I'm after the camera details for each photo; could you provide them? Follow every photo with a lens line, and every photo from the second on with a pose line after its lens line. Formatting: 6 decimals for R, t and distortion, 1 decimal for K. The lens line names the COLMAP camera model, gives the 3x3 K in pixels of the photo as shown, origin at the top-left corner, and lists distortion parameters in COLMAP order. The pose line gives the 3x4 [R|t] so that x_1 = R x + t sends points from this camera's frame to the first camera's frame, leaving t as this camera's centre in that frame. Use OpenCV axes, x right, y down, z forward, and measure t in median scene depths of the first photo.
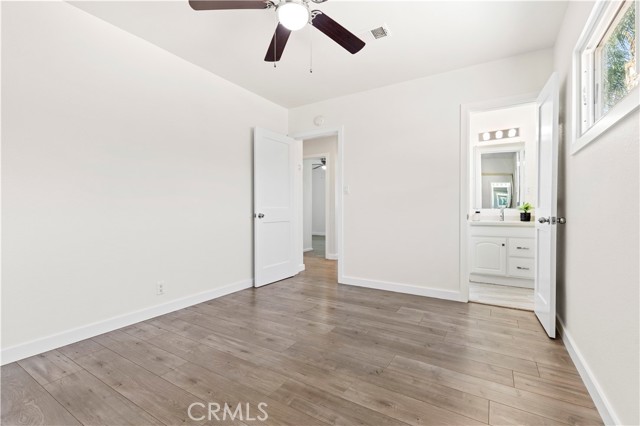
lens RADIAL K [[287.2, 0, 319.6], [0, 287.2, 209.9], [0, 0, 1]] dist [0.003014, 0.000215]
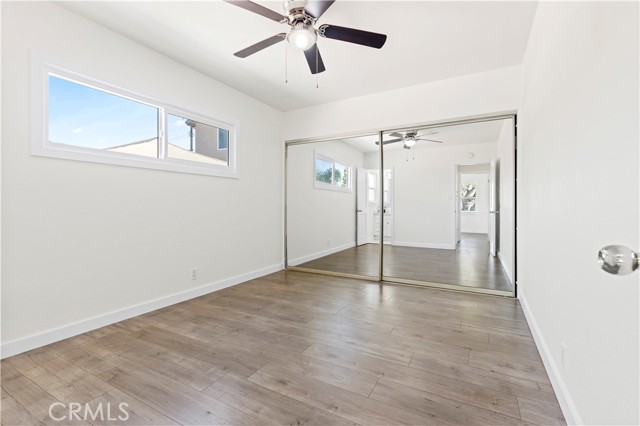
lens RADIAL K [[287.2, 0, 319.6], [0, 287.2, 209.9], [0, 0, 1]] dist [0.003014, 0.000215]
pose [[-0.999190, 0.001980, -0.040196, -0.091641], [0.001327, 0.999867, 0.016257, -0.007380], [0.040223, 0.016191, -0.999060, 1.720938]]
